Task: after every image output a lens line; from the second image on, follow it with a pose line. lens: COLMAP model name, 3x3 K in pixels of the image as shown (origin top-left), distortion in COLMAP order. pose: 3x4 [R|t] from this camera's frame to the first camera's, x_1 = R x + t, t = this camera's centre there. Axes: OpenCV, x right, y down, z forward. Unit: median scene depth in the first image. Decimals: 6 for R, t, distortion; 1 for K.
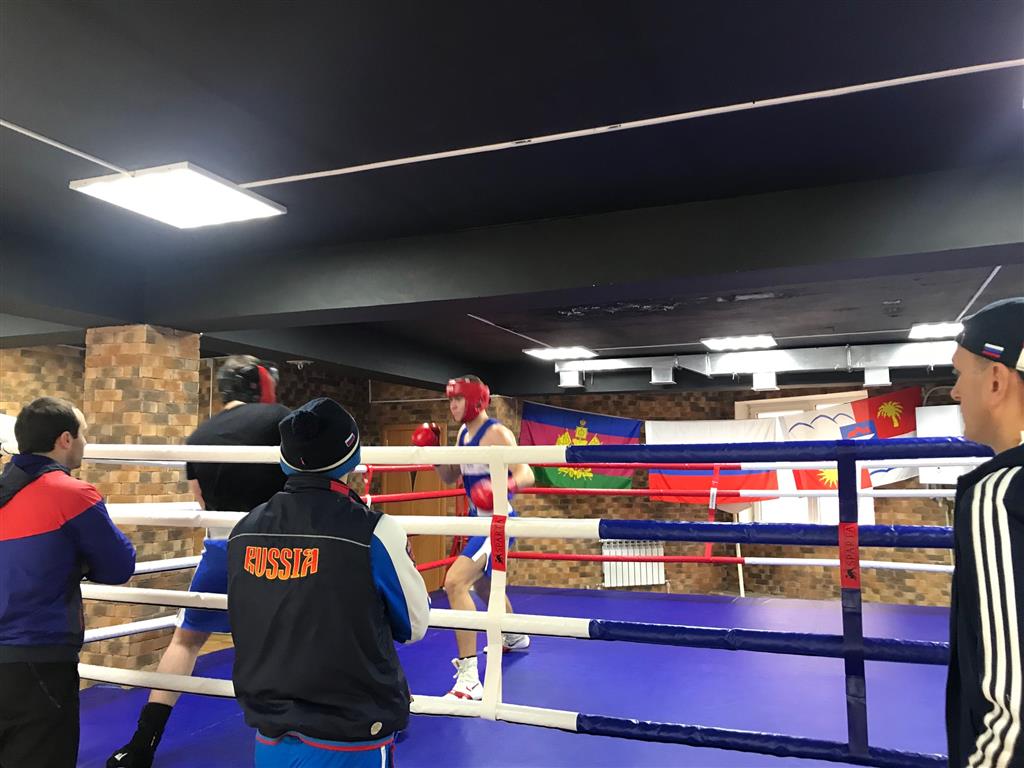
lens RADIAL K [[826.7, 0, 512.0], [0, 826.7, 384.0], [0, 0, 1]] dist [0.002284, -0.002349]
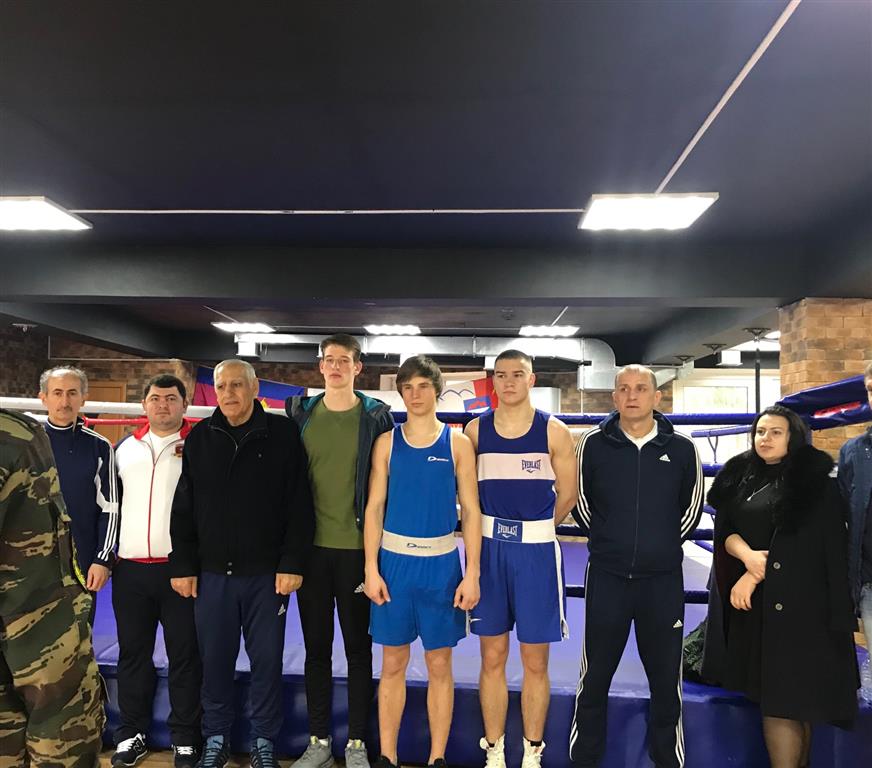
lens RADIAL K [[819.5, 0, 436.0], [0, 819.5, 384.0], [0, 0, 1]] dist [0.010658, 0.003694]
pose [[0.939718, 0.048920, 0.338433, -0.066515], [-0.063955, 0.997393, 0.033408, -0.012810], [-0.335917, -0.053039, 0.940397, -0.155451]]
